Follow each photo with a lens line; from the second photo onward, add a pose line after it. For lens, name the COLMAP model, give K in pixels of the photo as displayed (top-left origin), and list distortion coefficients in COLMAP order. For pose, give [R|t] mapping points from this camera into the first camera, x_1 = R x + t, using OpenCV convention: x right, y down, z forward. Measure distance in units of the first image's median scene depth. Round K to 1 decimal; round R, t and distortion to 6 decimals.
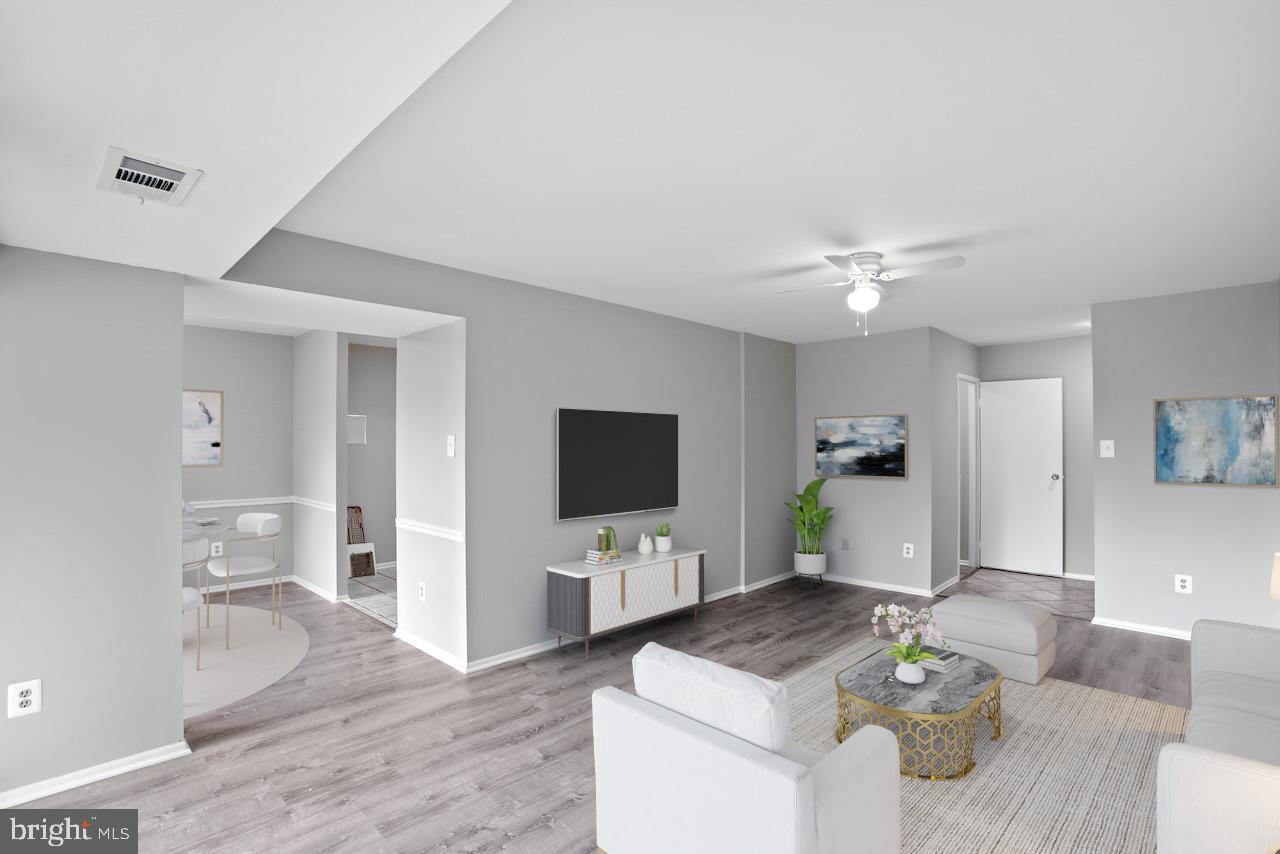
lens RADIAL K [[614.4, 0, 642.5], [0, 614.4, 435.0], [0, 0, 1]] dist [-0.052304, 0.028496]
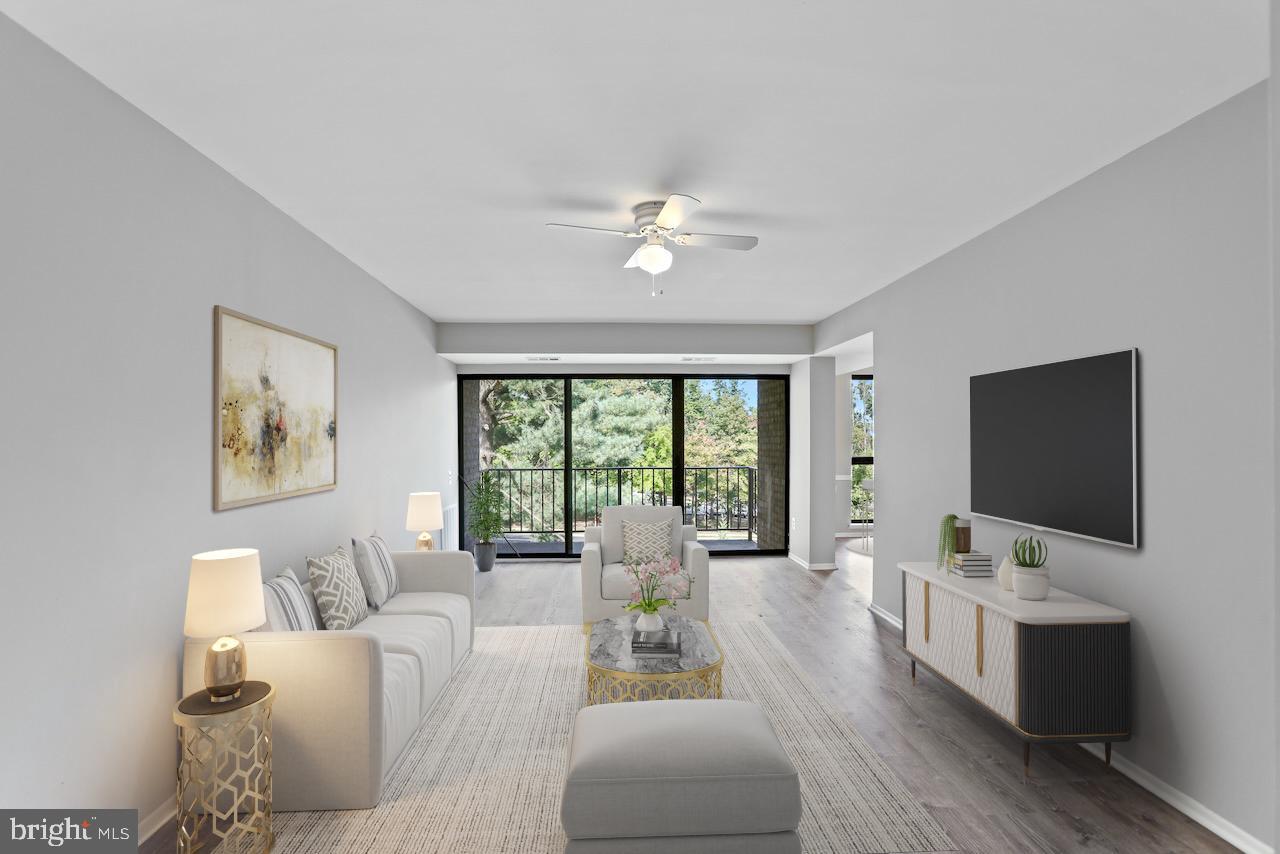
lens RADIAL K [[614.4, 0, 642.5], [0, 614.4, 435.0], [0, 0, 1]] dist [-0.052304, 0.028496]
pose [[-0.648850, -0.006244, -0.760891, 1.247690], [0.000584, 0.999962, -0.008704, 0.080214], [0.760916, -0.006092, -0.648822, 1.673030]]
